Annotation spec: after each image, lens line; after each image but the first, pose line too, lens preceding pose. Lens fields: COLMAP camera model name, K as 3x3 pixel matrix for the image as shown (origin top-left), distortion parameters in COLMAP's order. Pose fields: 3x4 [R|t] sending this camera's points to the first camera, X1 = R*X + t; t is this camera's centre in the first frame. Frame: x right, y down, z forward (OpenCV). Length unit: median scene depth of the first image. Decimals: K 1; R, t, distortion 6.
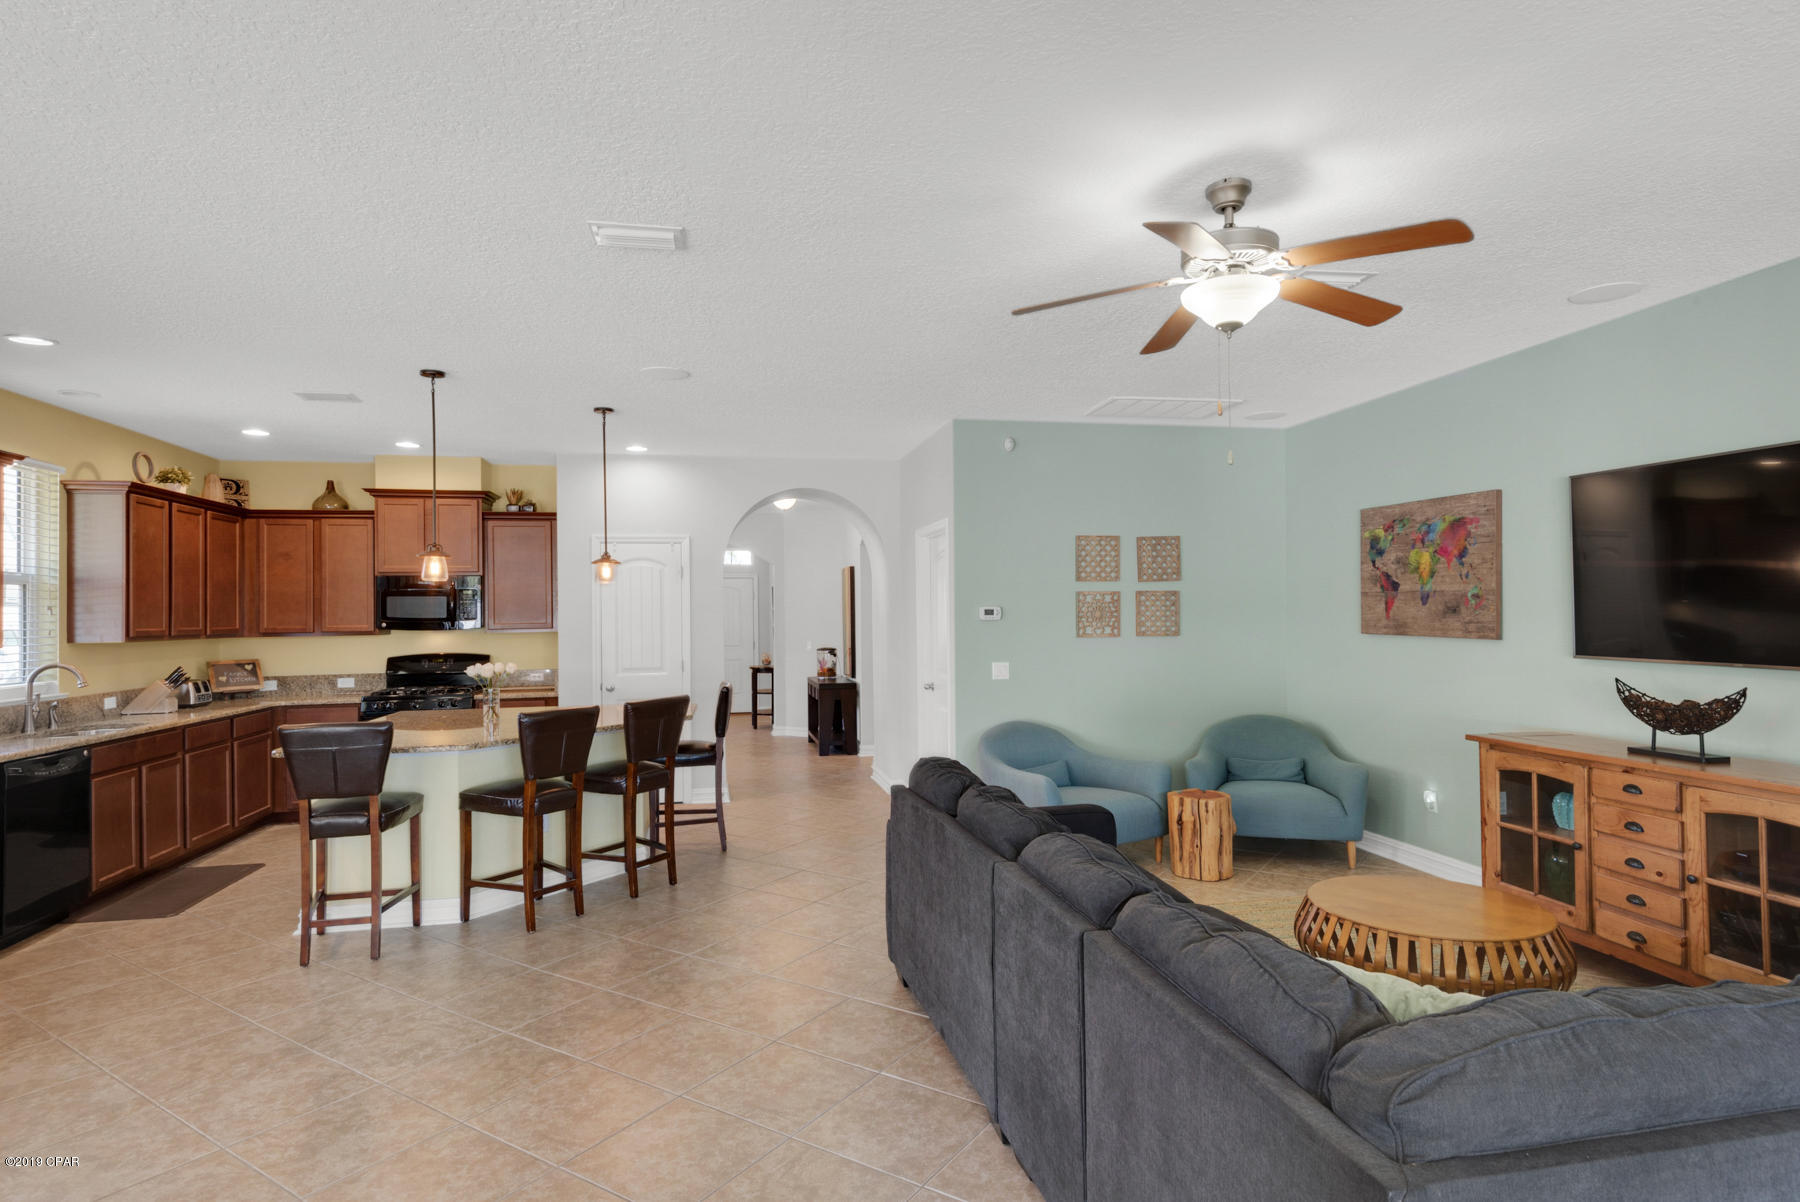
lens RADIAL K [[963.3, 0, 900.0], [0, 963.3, 599.9], [0, 0, 1]] dist [0.047020, -0.031153]
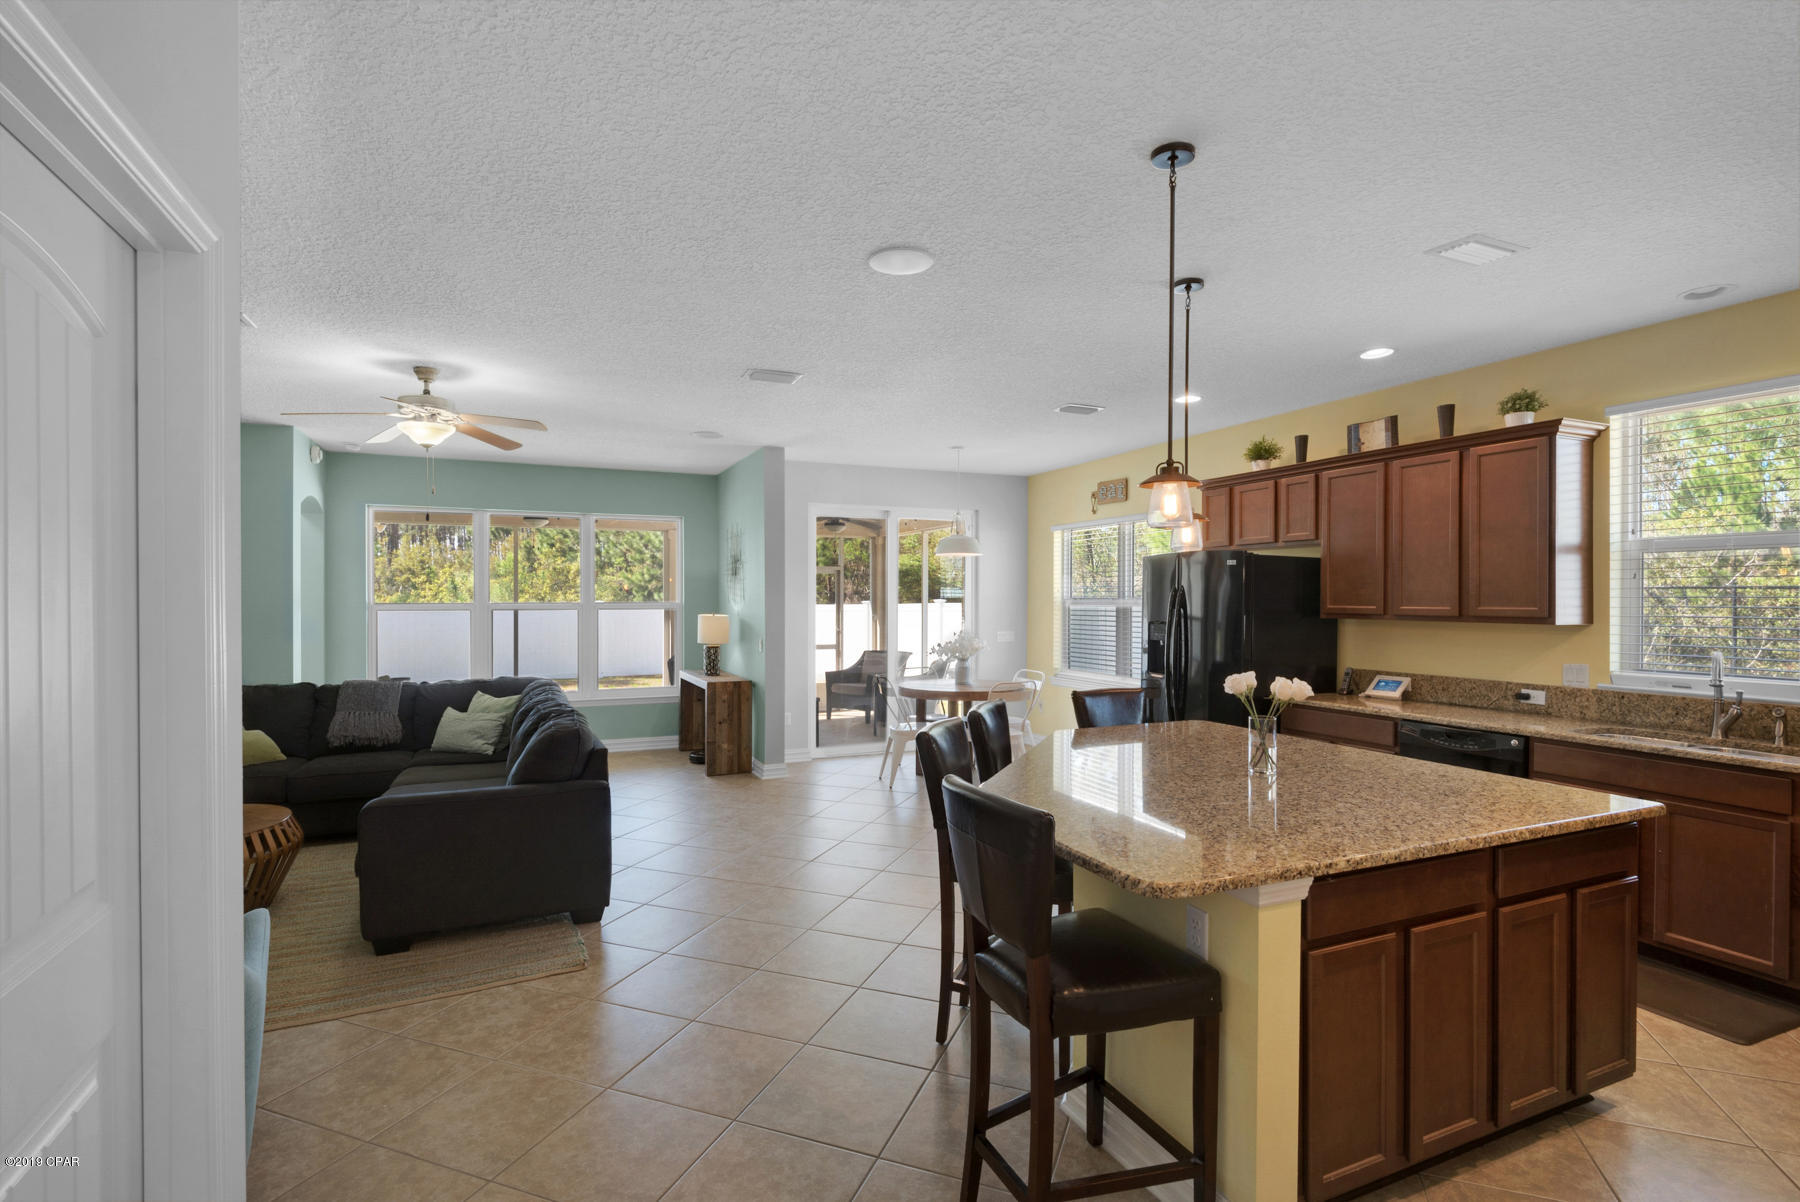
lens RADIAL K [[866.3, 0, 904.7], [0, 866.3, 604.1], [0, 0, 1]] dist [0.001656, 0.000204]
pose [[-0.973635, 0.013696, -0.227699, -0.081044], [0.015000, 0.999879, -0.003999, 0.018611], [0.227617, -0.007309, -0.973723, 1.355891]]
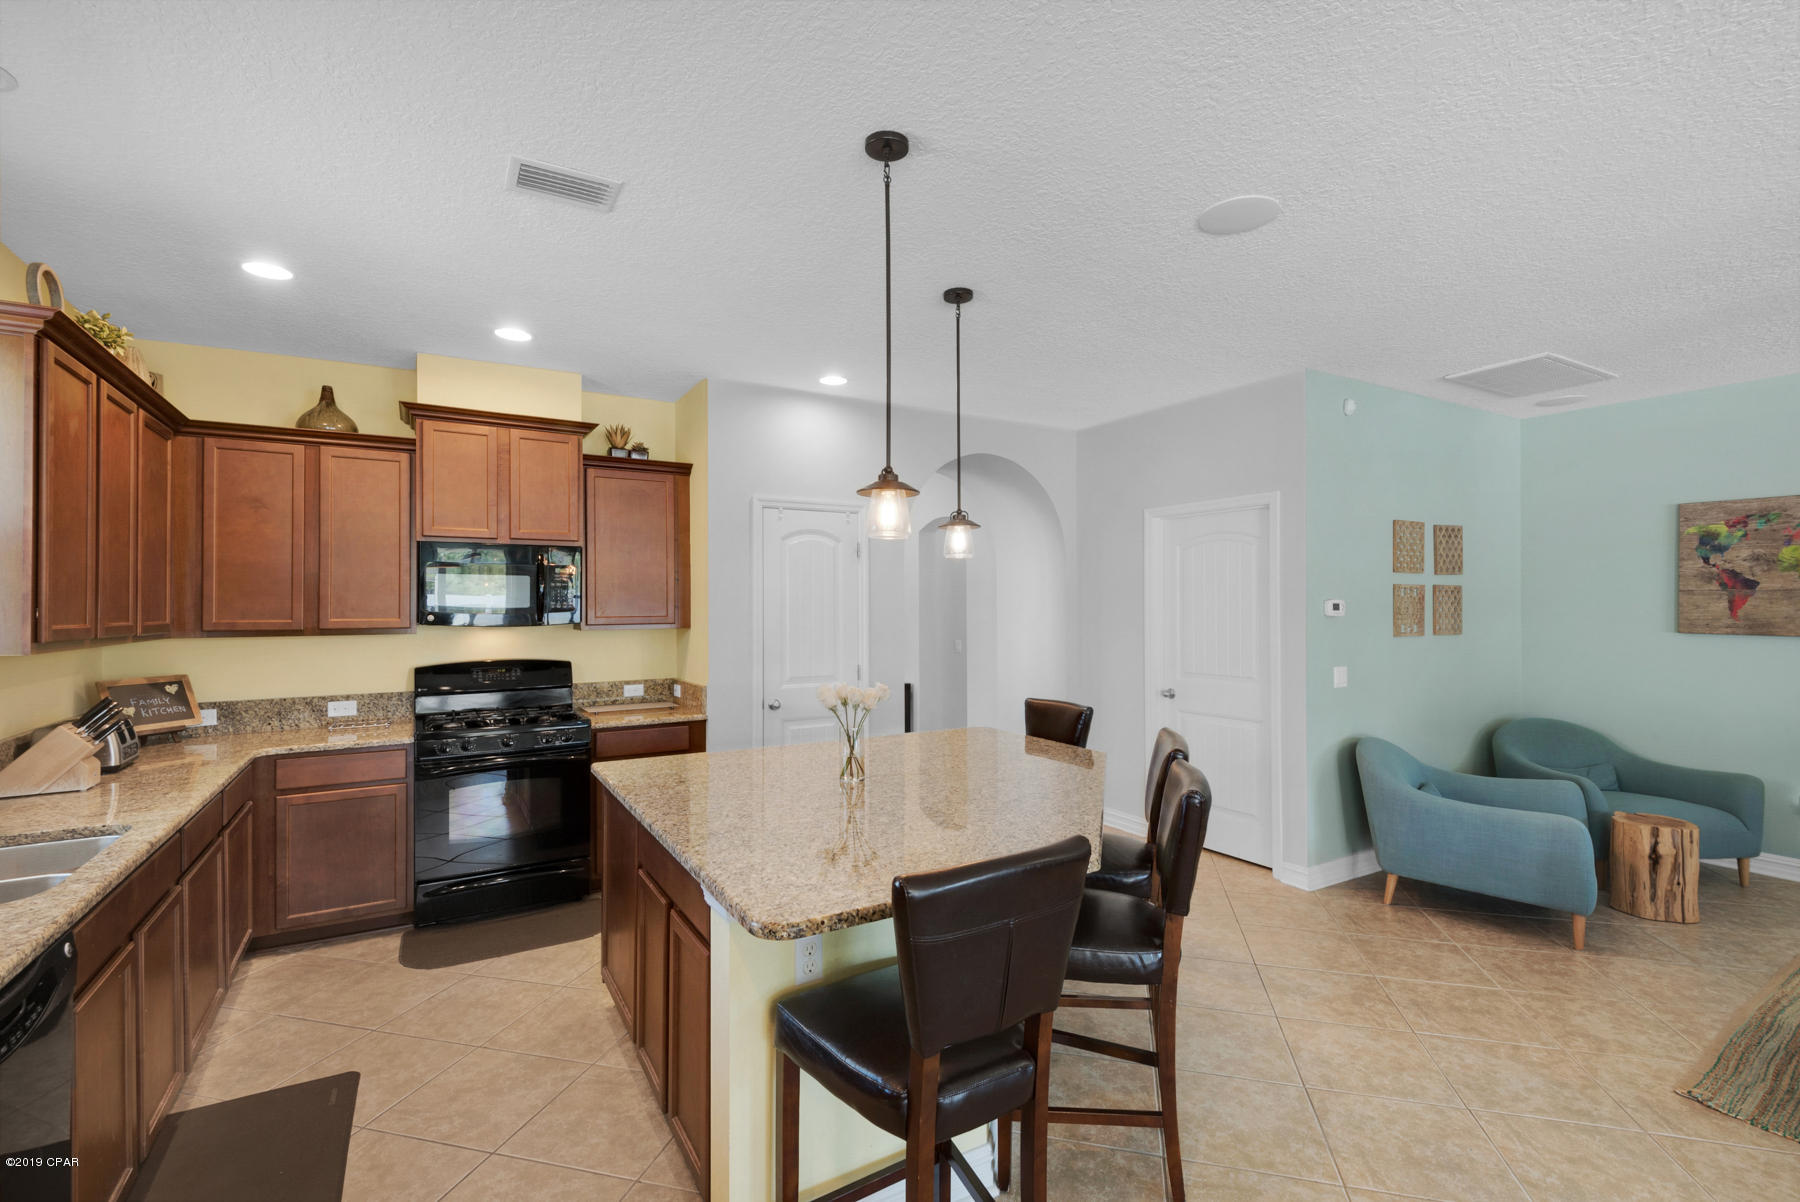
lens RADIAL K [[812.0, 0, 900.0], [0, 812.0, 601.0], [0, 0, 1]] dist [0.026592, -0.014481]
pose [[0.943000, 0.011416, 0.332597, -0.518677], [-0.013546, 0.999900, 0.004087, 0.010034], [-0.332517, -0.008359, 0.943060, 0.482386]]
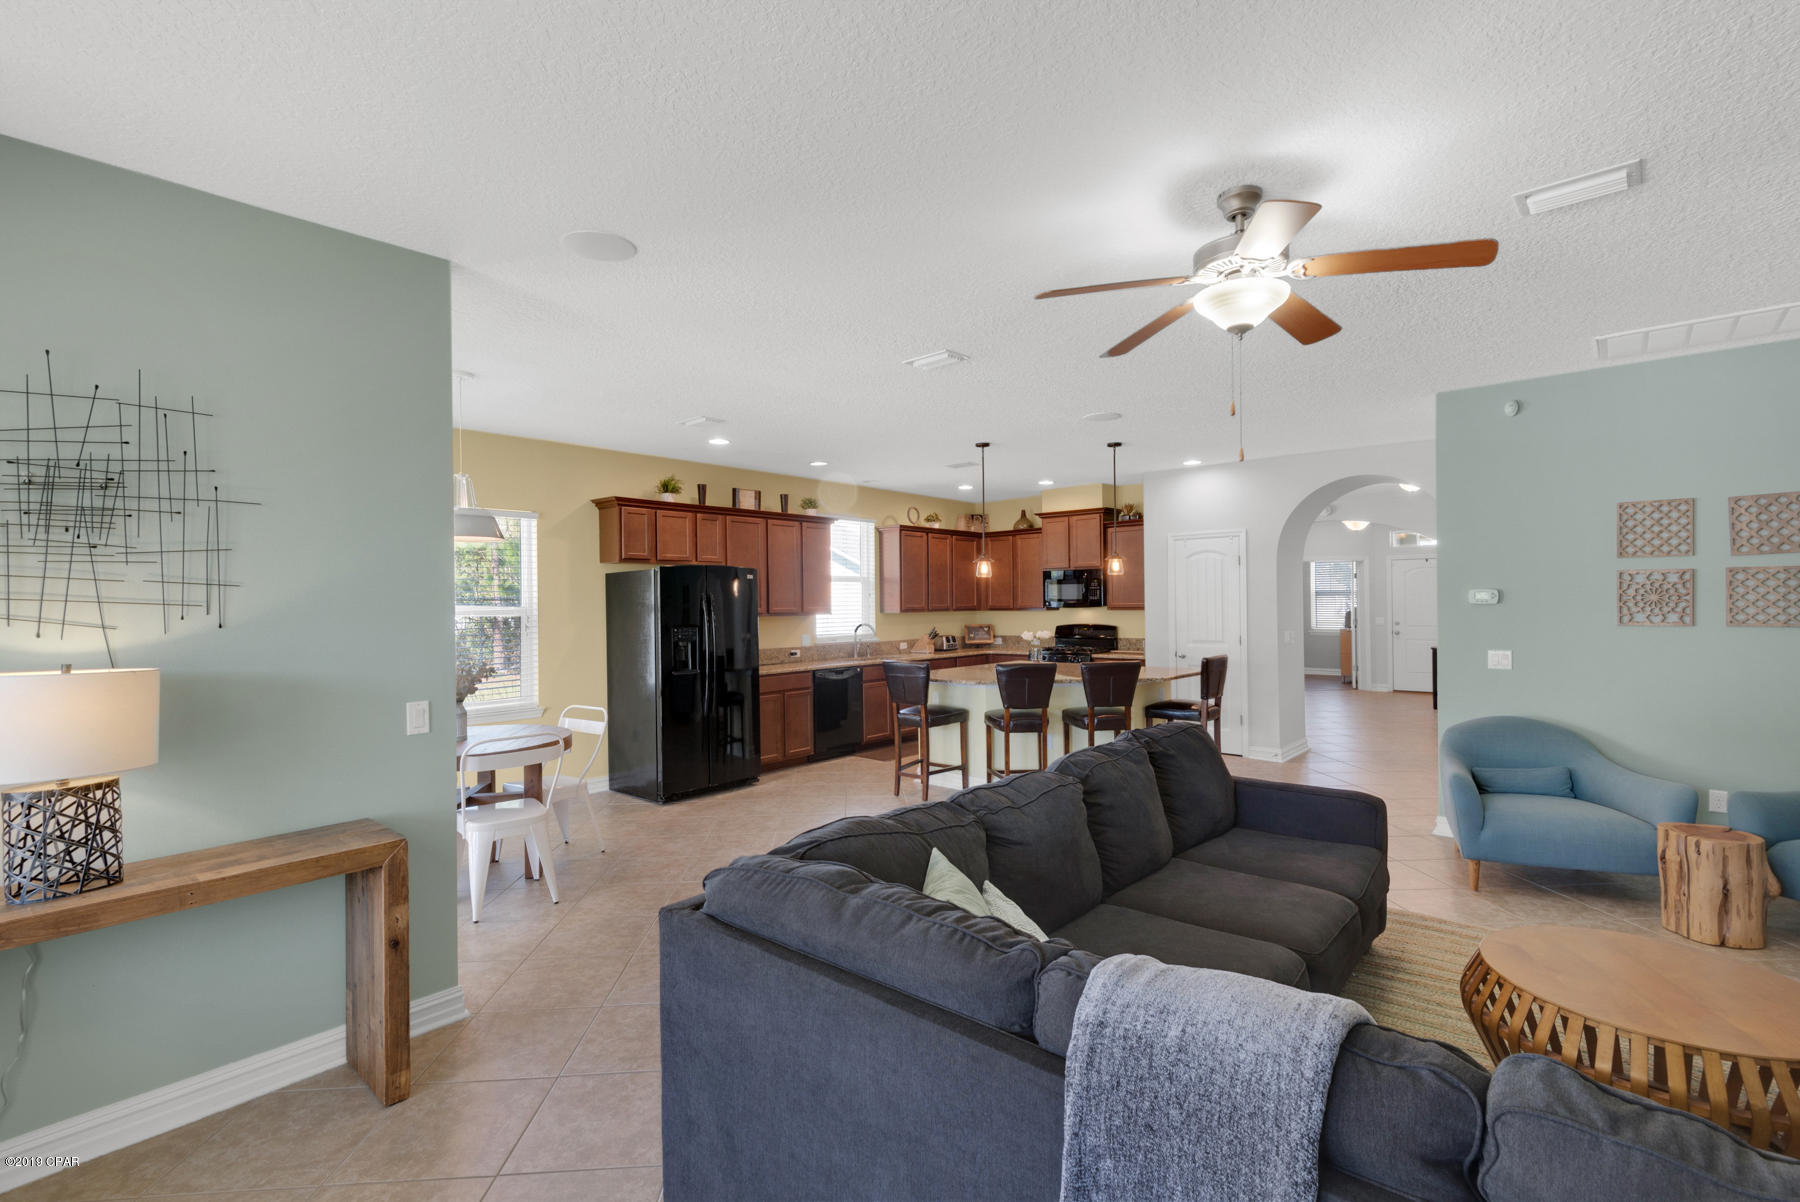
lens RADIAL K [[809.1, 0, 882.9], [0, 809.1, 600.2], [0, 0, 1]] dist [0.001653, -0.000136]
pose [[0.588620, 0.003350, -0.808403, 0.401399], [0.015693, 0.999756, 0.015570, -0.004003], [0.808257, -0.021851, 0.588424, 0.083799]]
